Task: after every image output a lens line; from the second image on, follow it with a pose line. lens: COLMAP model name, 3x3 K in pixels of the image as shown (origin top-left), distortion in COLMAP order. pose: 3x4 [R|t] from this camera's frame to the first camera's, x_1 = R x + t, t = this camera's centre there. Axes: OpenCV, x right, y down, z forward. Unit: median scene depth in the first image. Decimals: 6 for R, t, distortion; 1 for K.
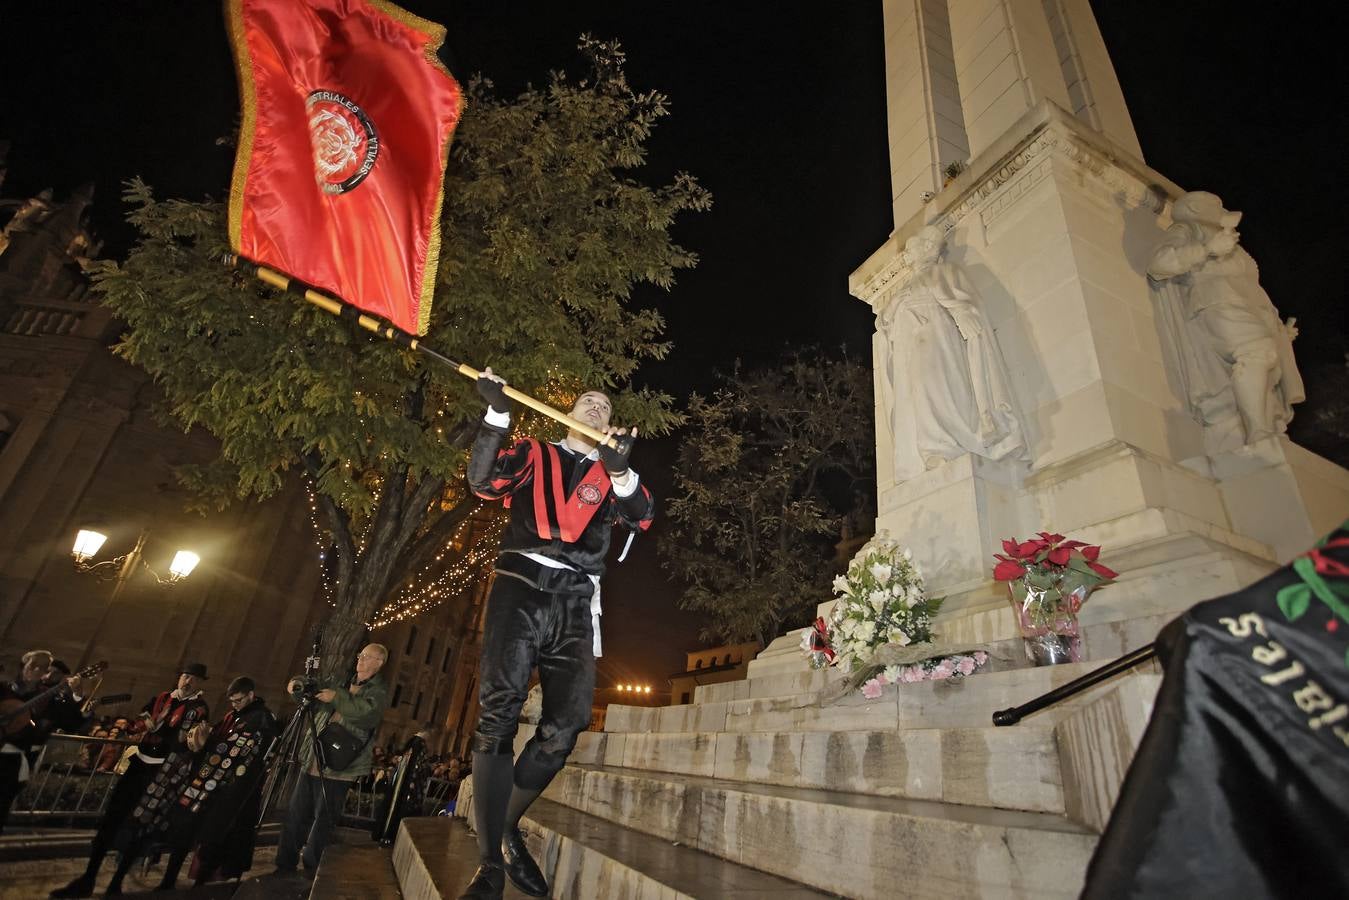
lens RADIAL K [[654.5, 0, 672.9], [0, 654.5, 447.8], [0, 0, 1]] dist [-0.074293, 0.035562]
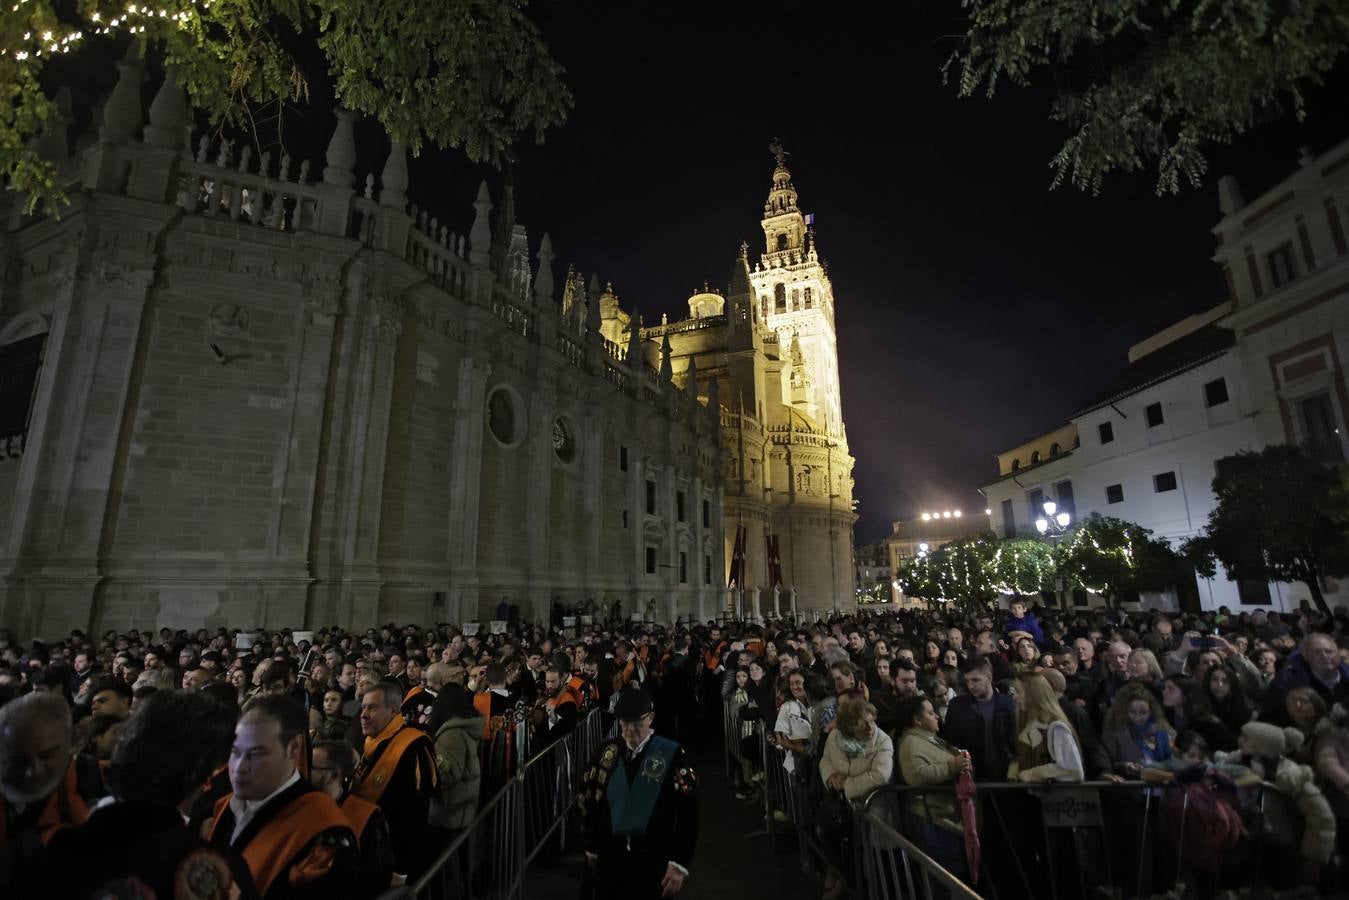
lens RADIAL K [[654.5, 0, 672.9], [0, 654.5, 447.8], [0, 0, 1]] dist [-0.074293, 0.035562]
pose [[0.886452, -0.213931, -0.410411, -0.032578], [0.296698, 0.943250, 0.149163, 0.502288], [0.355209, -0.253994, 0.899619, 1.055094]]
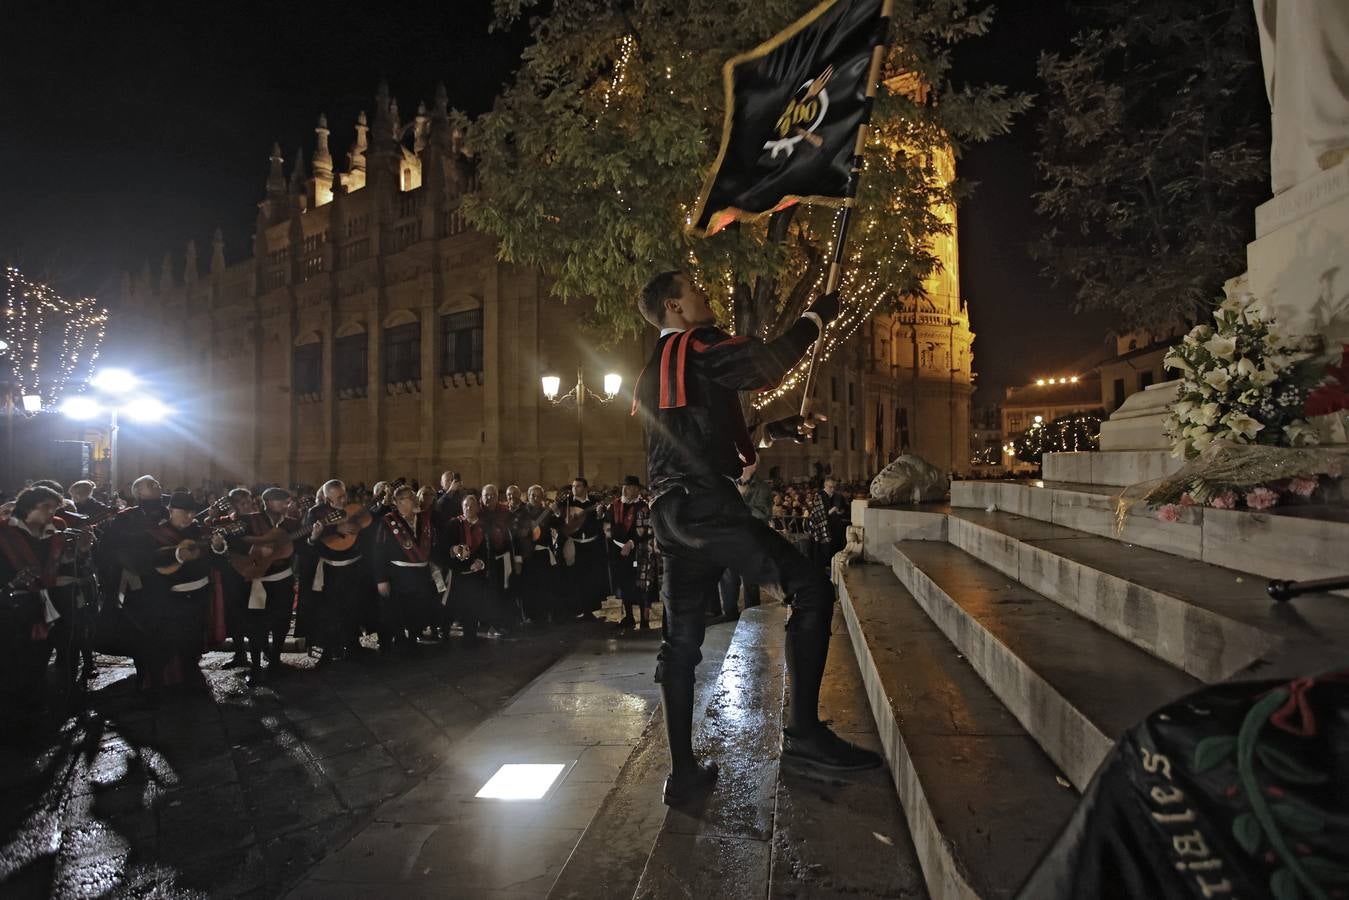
lens RADIAL K [[654.5, 0, 672.9], [0, 654.5, 447.8], [0, 0, 1]] dist [-0.074293, 0.035562]
pose [[0.810956, -0.127571, -0.571031, 0.059549], [0.347564, 0.890129, 0.294737, -0.050833], [0.470691, -0.437489, 0.766194, 0.002356]]
